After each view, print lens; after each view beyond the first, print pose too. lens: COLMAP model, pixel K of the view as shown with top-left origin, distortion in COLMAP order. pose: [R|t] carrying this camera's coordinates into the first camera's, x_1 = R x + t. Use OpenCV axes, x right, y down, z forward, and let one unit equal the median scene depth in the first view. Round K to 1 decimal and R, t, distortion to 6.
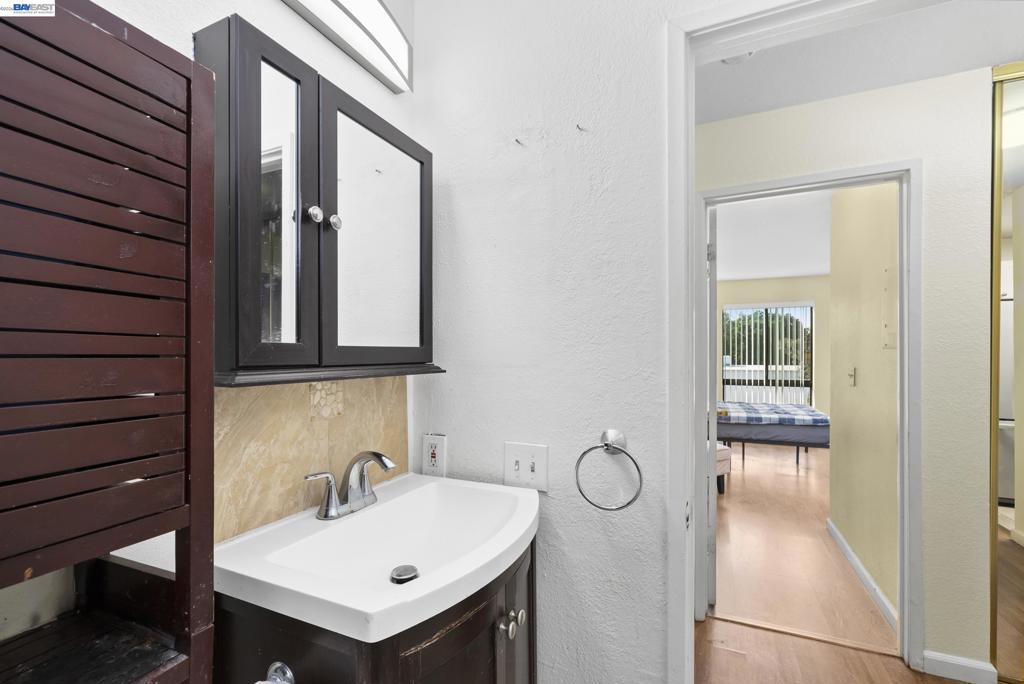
lens RADIAL K [[439.3, 0, 512.0], [0, 439.3, 354.0], [0, 0, 1]] dist [0.000043, 0.000000]
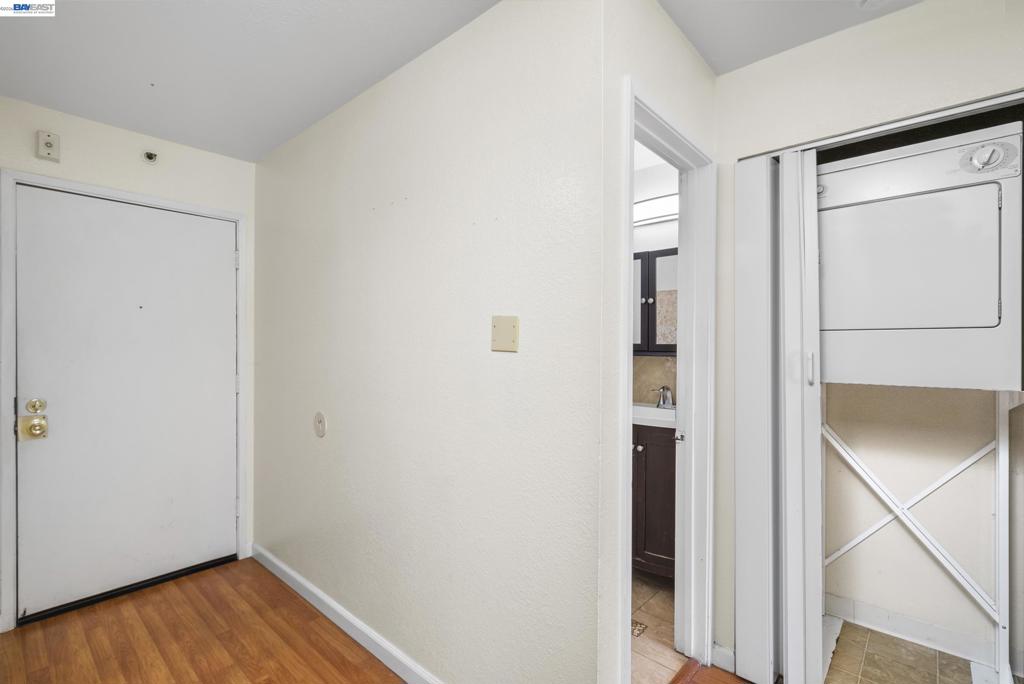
lens RADIAL K [[470.8, 0, 512.0], [0, 470.8, 342.0], [0, 0, 1]] dist [0.000007, -0.000016]
pose [[-0.301331, -0.001808, -0.953518, 2.633652], [-0.001230, 0.999998, -0.001507, -0.026868], [0.953519, 0.000718, -0.301333, 0.999738]]
